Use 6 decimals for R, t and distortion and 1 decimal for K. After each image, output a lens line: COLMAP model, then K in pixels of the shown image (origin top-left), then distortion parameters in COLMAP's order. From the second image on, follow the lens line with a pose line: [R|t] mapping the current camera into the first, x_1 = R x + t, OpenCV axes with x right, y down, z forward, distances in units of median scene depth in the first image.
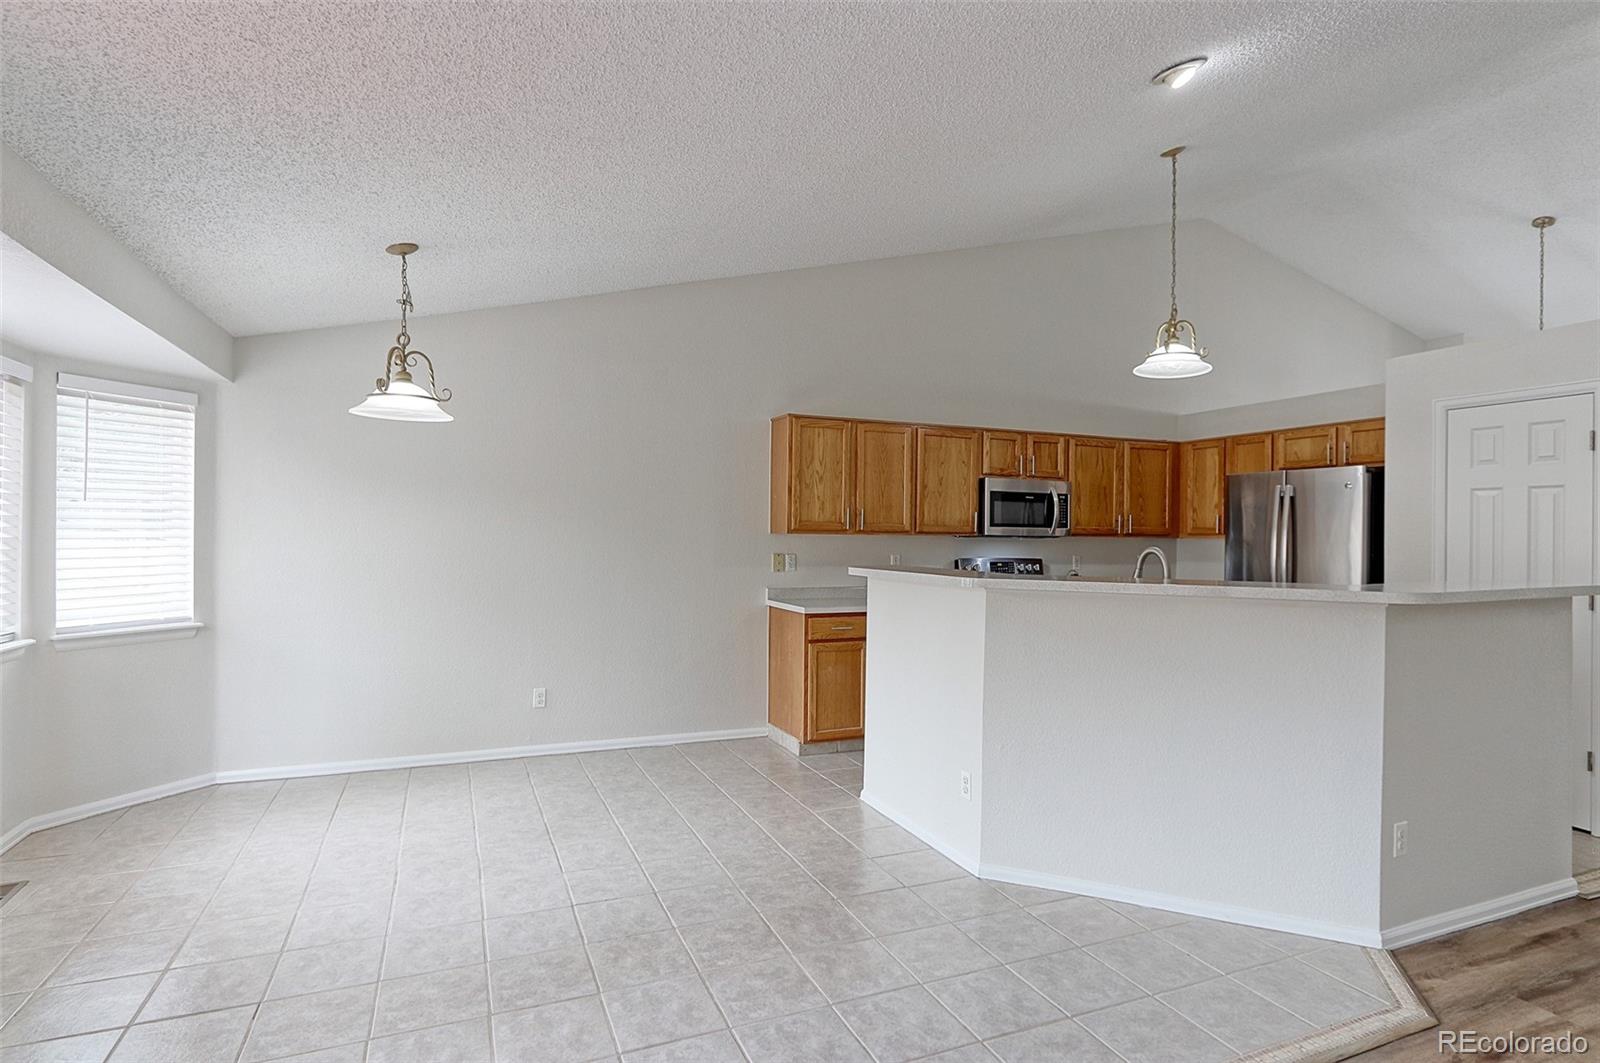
lens RADIAL K [[822.8, 0, 807.8], [0, 822.8, 530.1], [0, 0, 1]] dist [-0.008738, 0.004929]
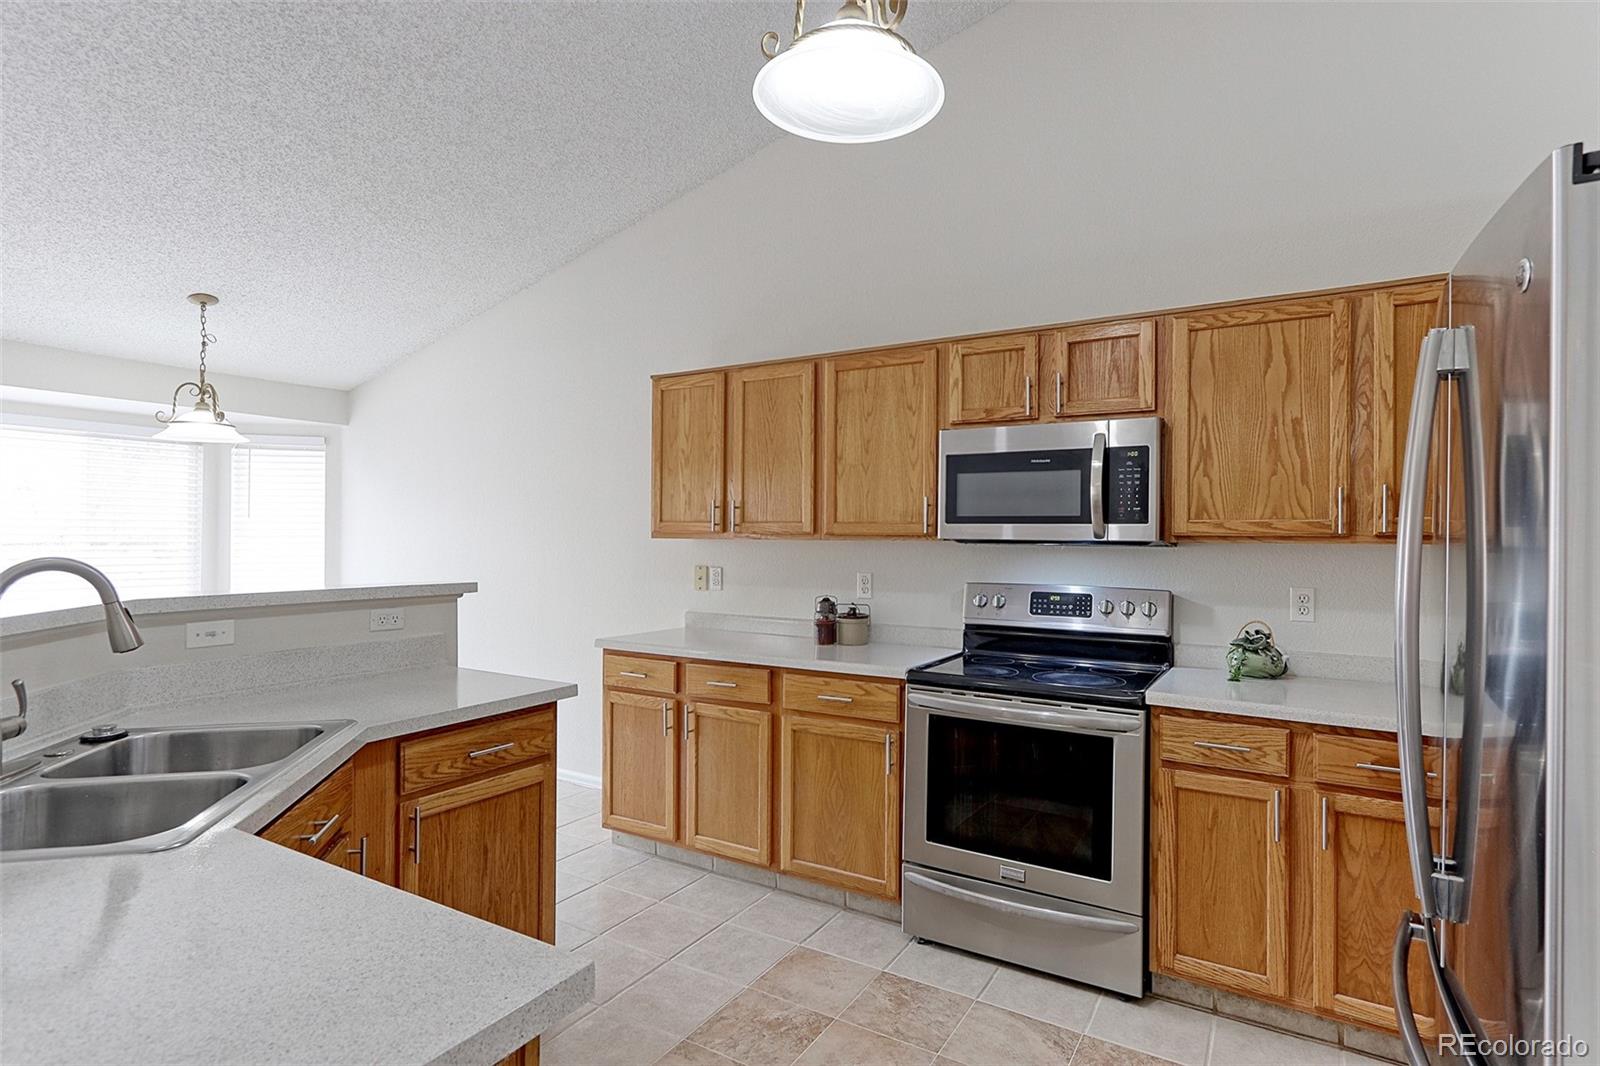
lens RADIAL K [[822.8, 0, 801.4], [0, 822.8, 537.1], [0, 0, 1]] dist [-0.008738, 0.004929]
pose [[0.586417, -0.008280, -0.809967, 0.602541], [0.002562, 0.999962, -0.008367, 0.008973], [0.810005, 0.002832, 0.586416, 0.627242]]
